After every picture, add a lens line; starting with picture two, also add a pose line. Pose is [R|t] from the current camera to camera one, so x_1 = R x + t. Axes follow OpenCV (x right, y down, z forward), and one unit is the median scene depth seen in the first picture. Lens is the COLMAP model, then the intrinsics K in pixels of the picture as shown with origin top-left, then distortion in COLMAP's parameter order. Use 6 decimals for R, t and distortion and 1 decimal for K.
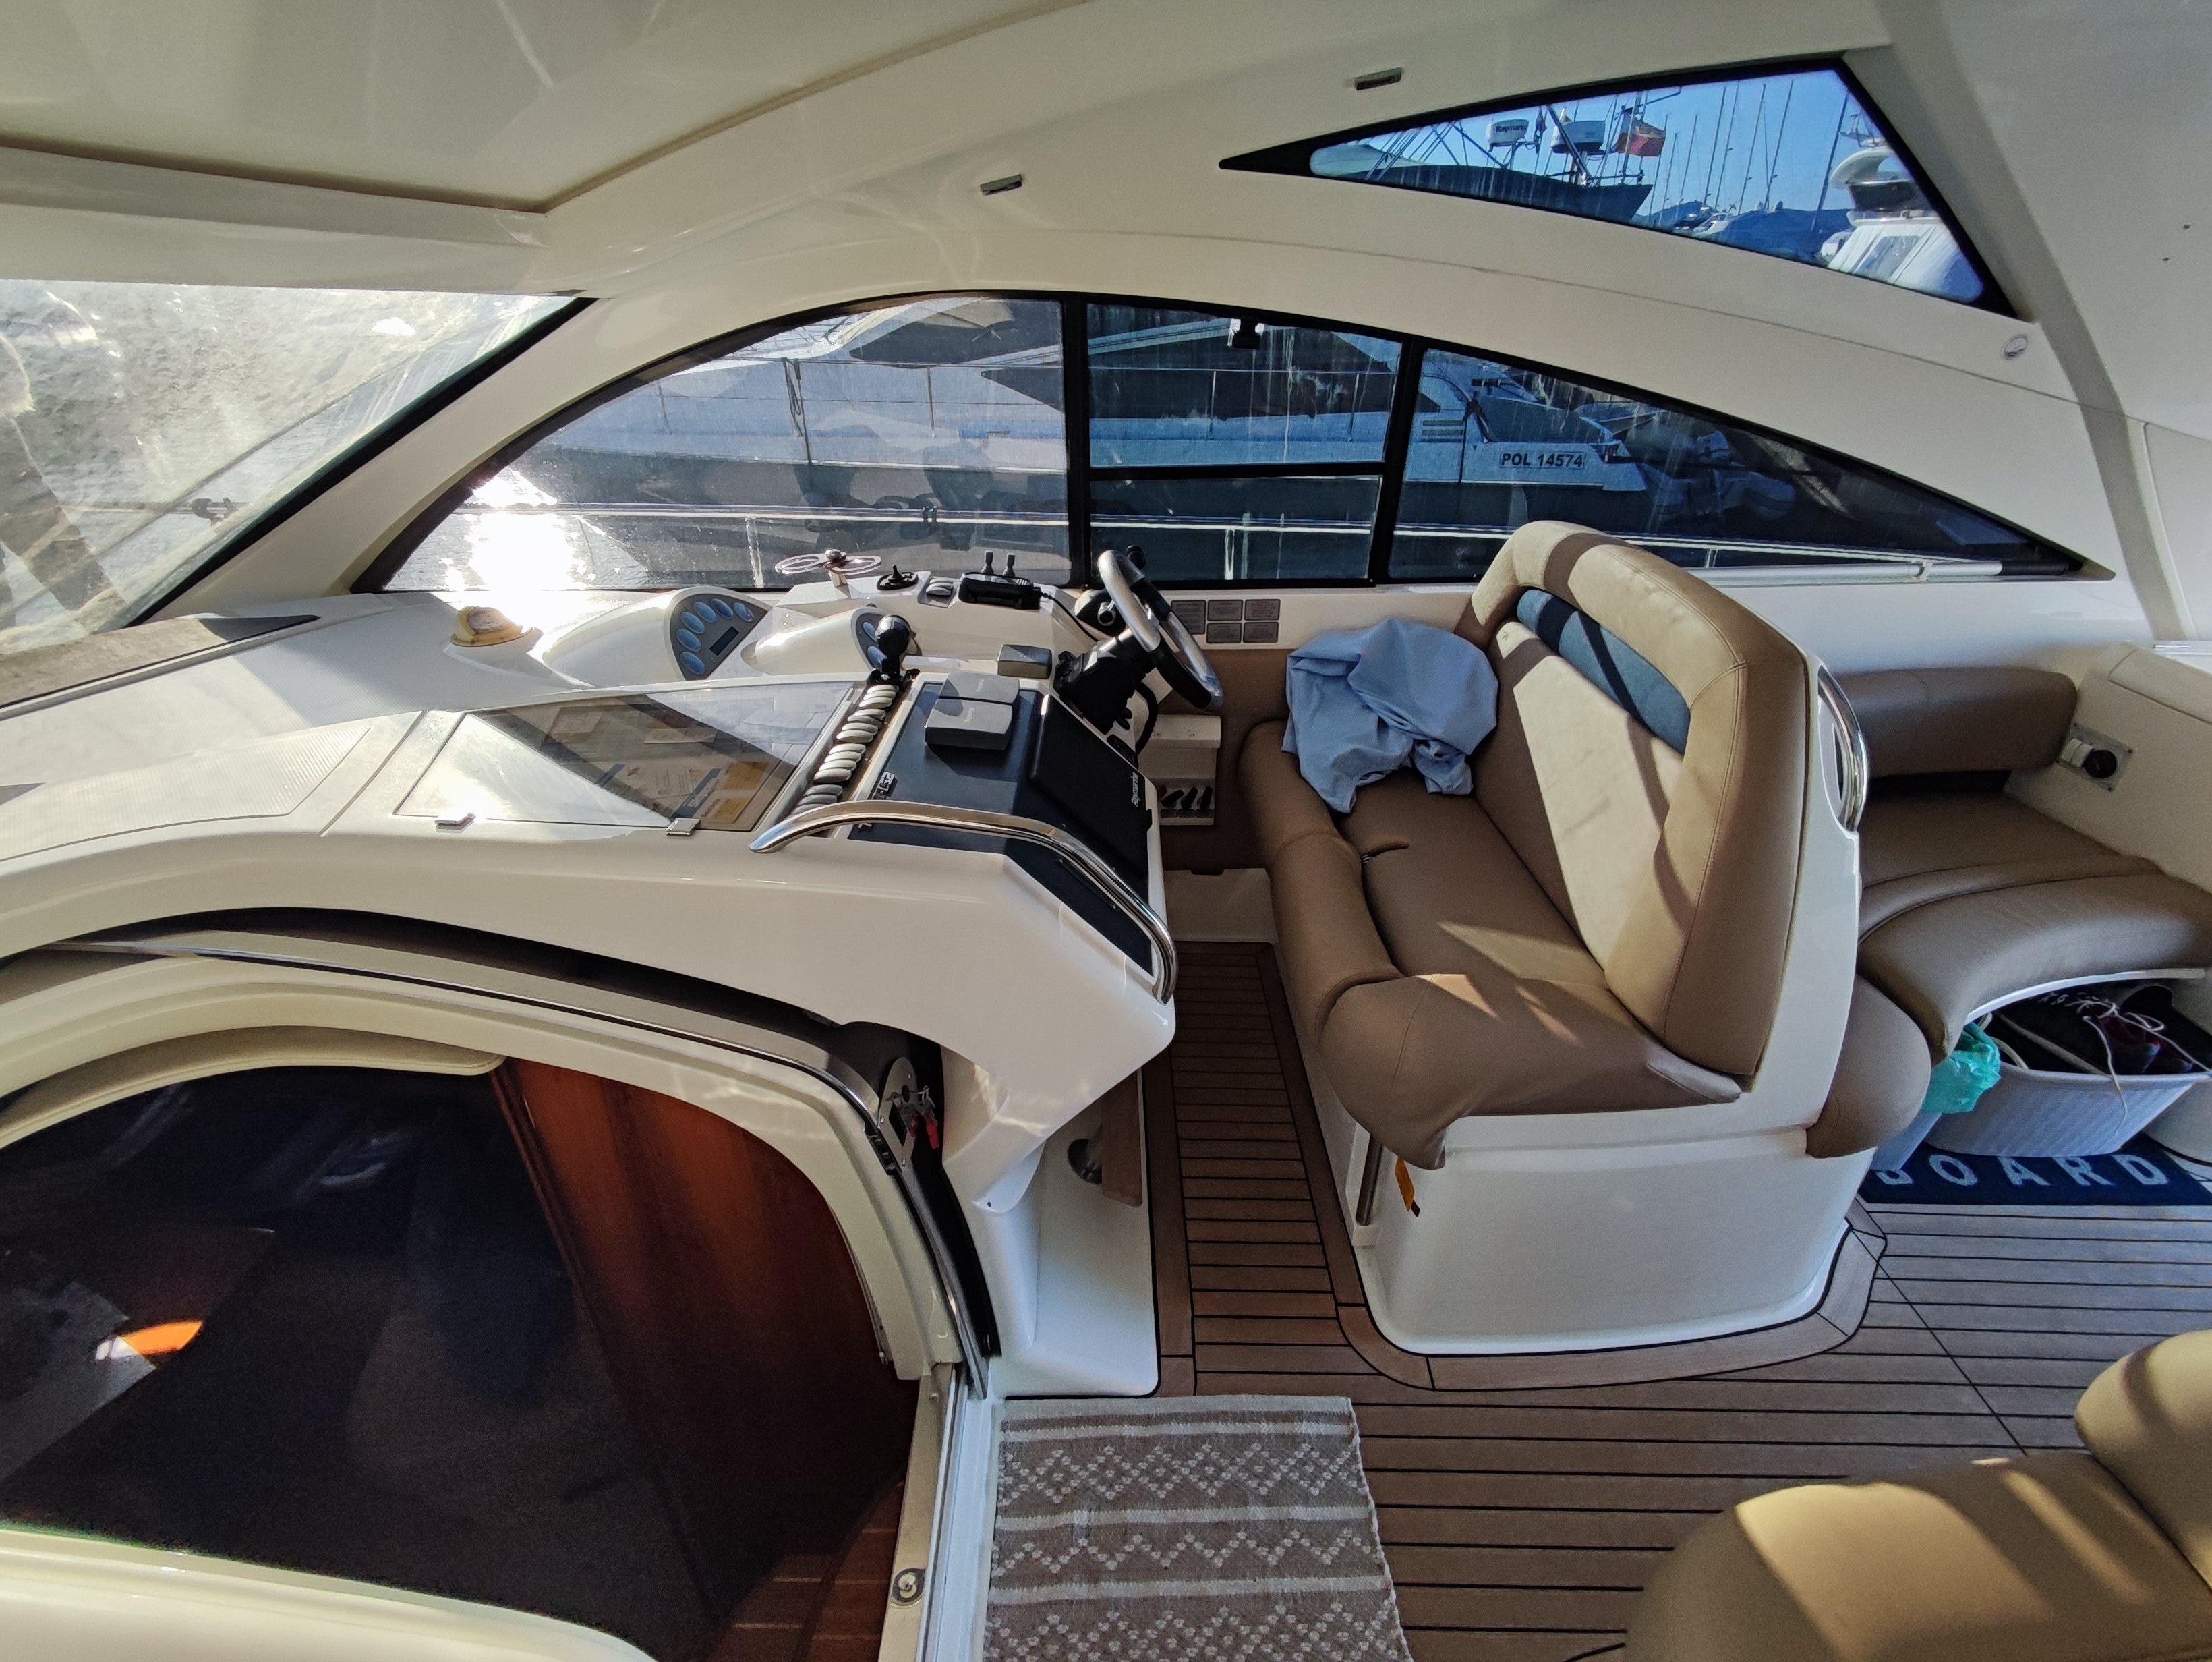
lens RADIAL K [[1005.3, 0, 1106.0], [0, 1005.3, 831.0], [0, 0, 1]] dist [0.000044, -0.007515]
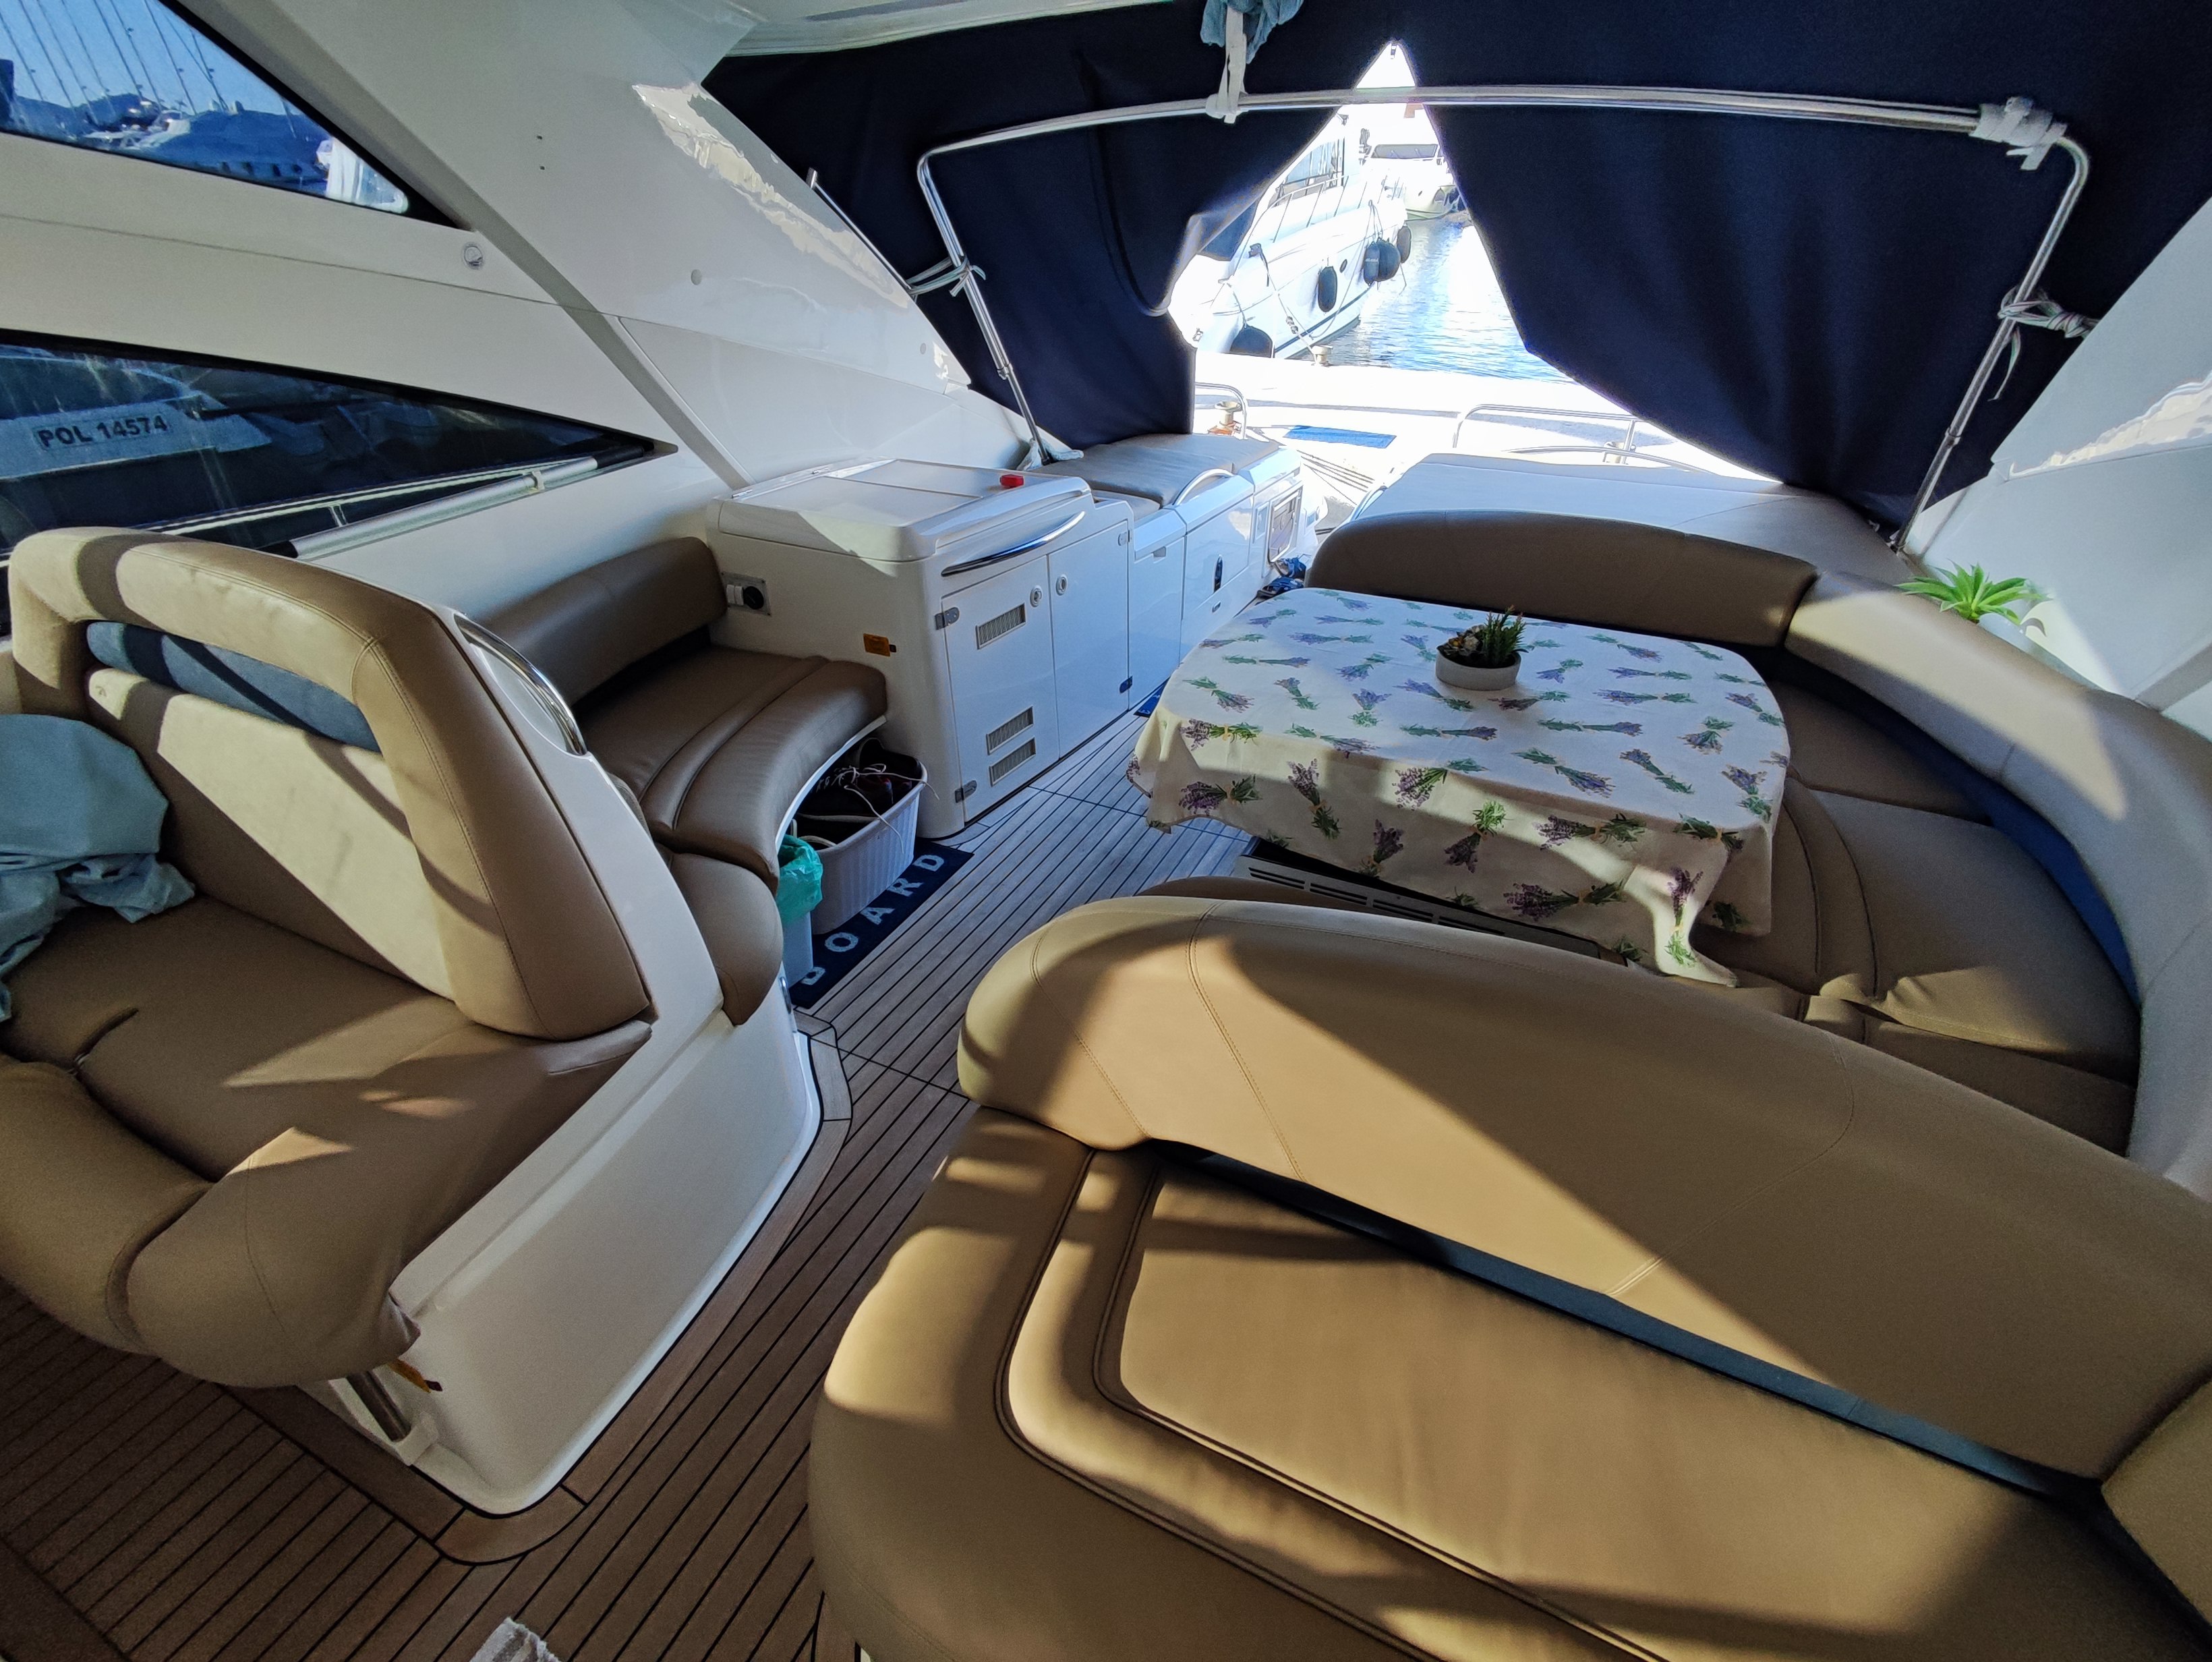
lens RADIAL K [[1004.6, 0, 1106.0], [0, 1004.6, 831.0], [0, 0, 1]] dist [0.000245, 0.000631]
pose [[0.414794, -0.486156, 0.769154, 0.097953], [0.436219, 0.848078, 0.300794, -0.007261], [-0.798535, 0.210752, 0.563848, 0.014349]]
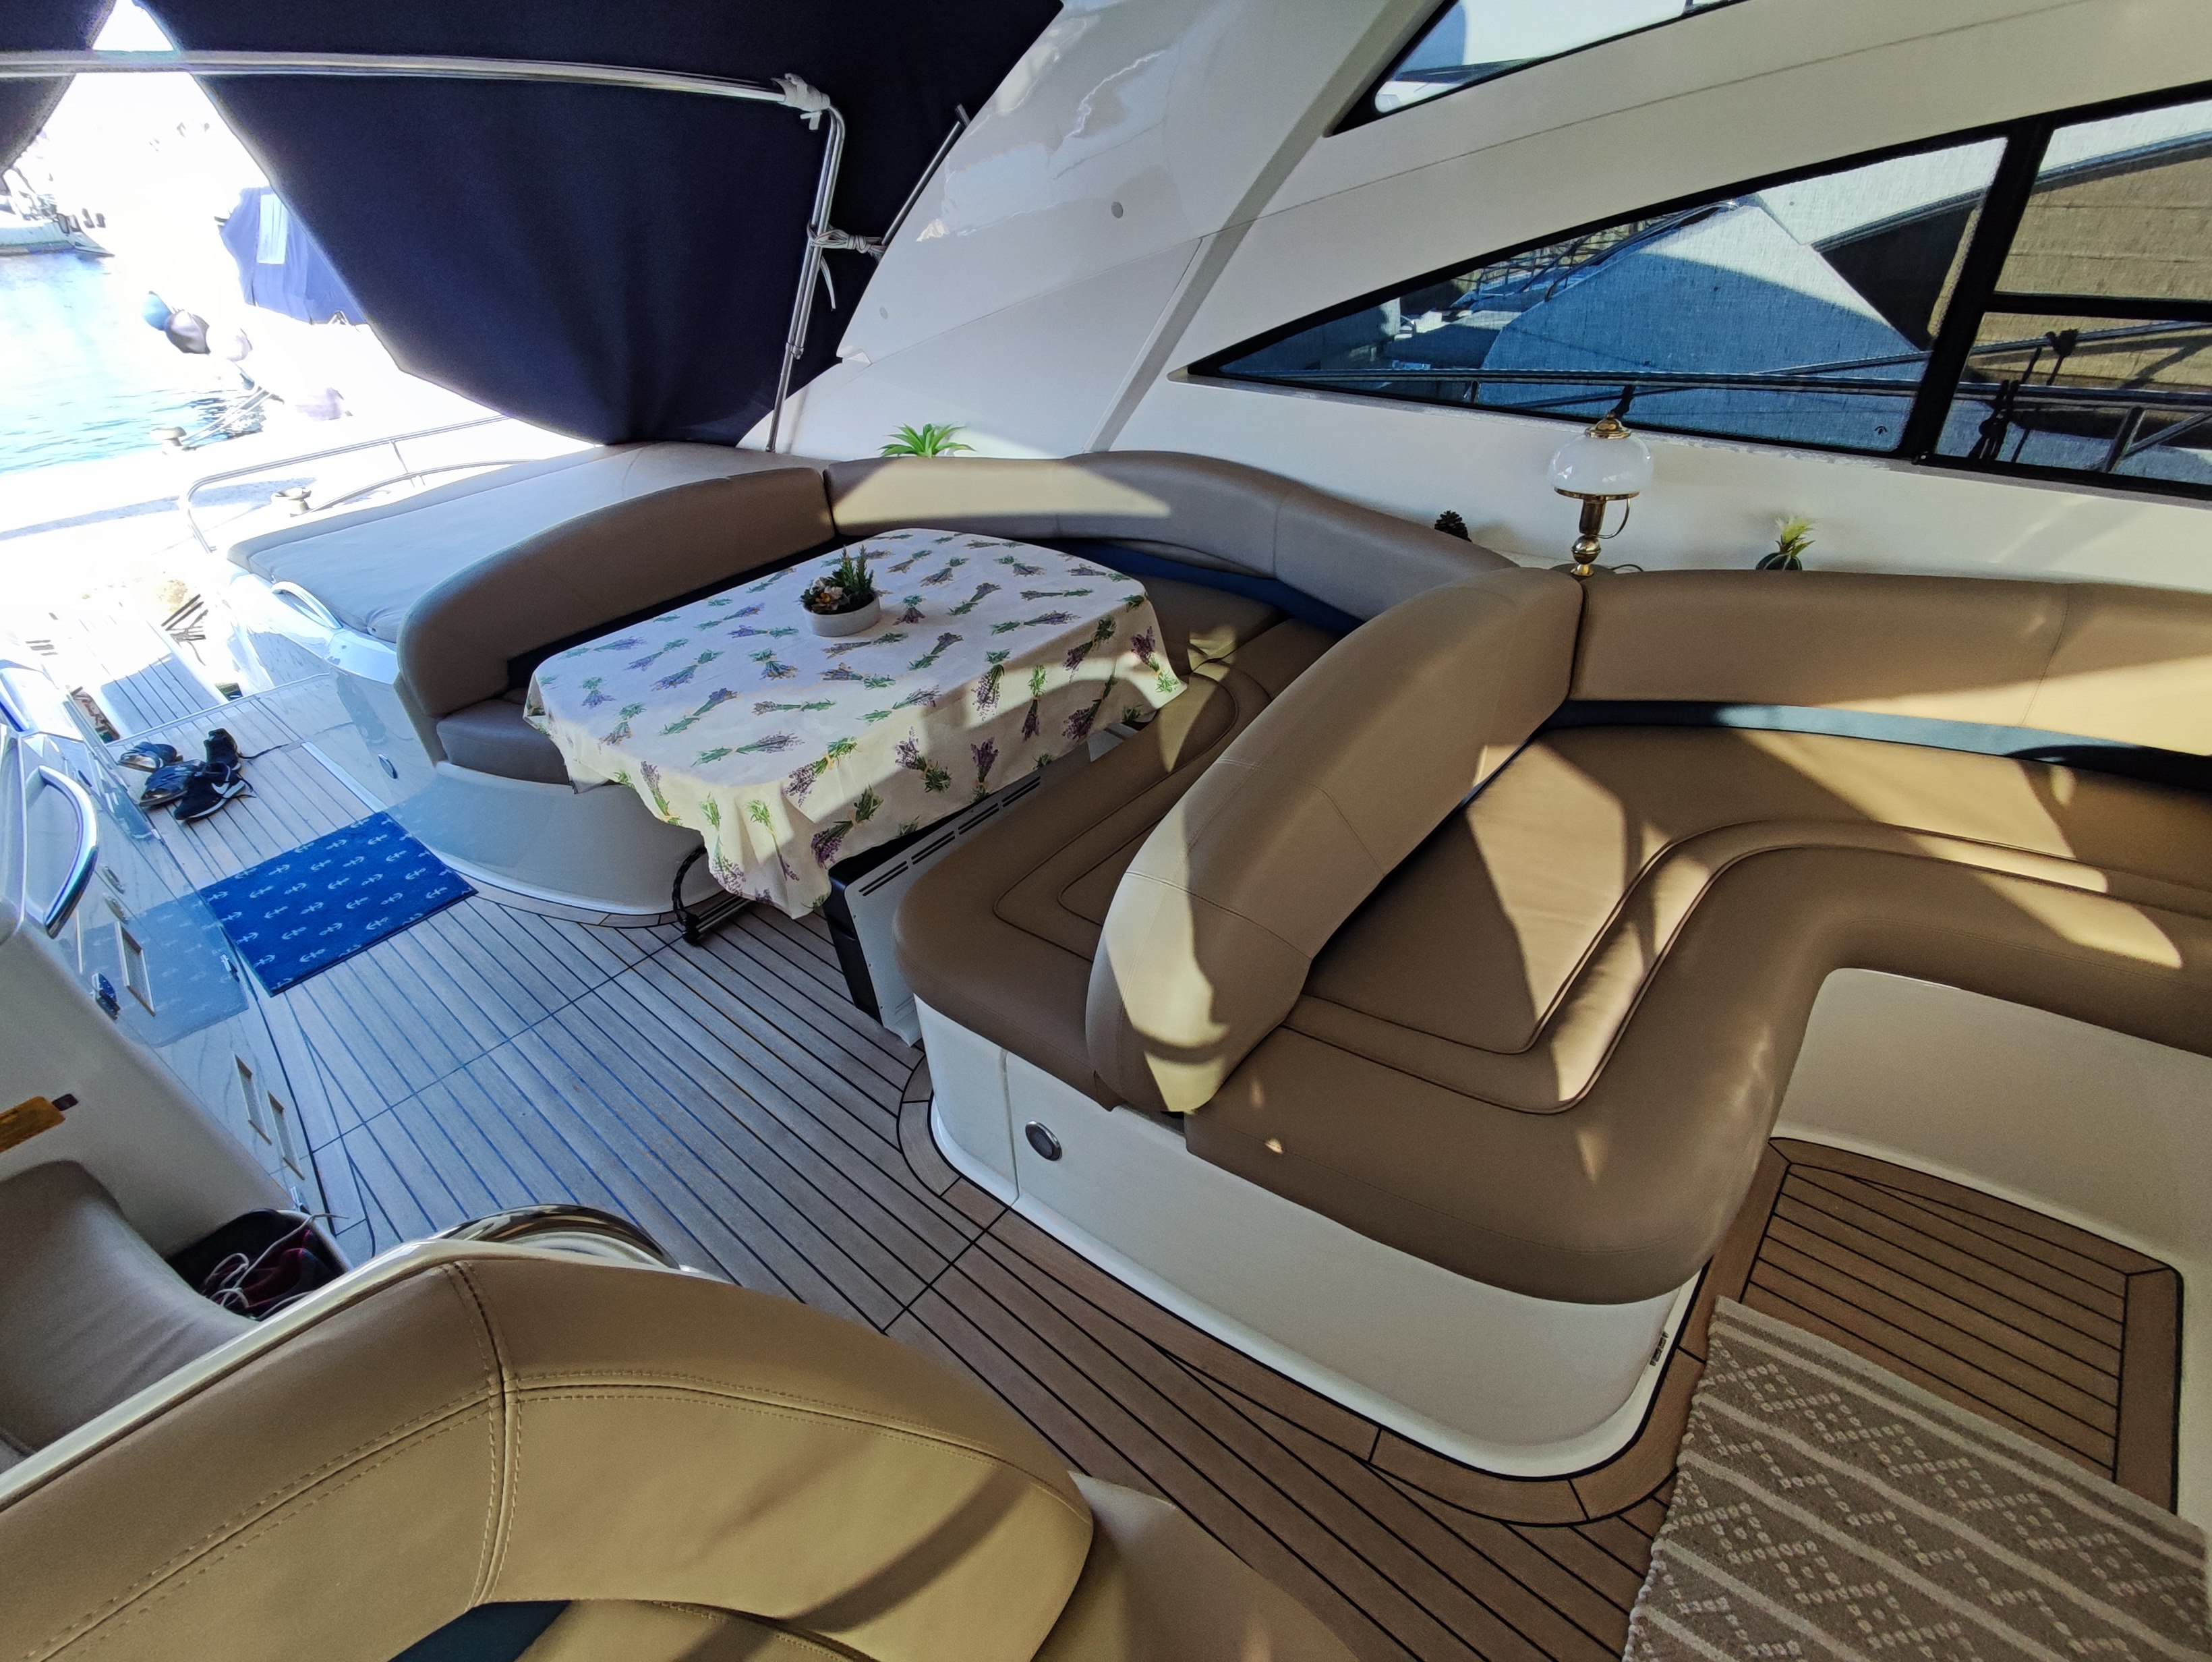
lens RADIAL K [[1011.3, 0, 1106.0], [0, 1011.3, 831.0], [0, 0, 1]] dist [-0.002211, -0.000046]
pose [[-0.767107, -0.320585, 0.555673, 0.244050], [0.364966, 0.494261, 0.788991, -0.304247], [-0.527586, 0.808042, -0.262148, 0.575933]]
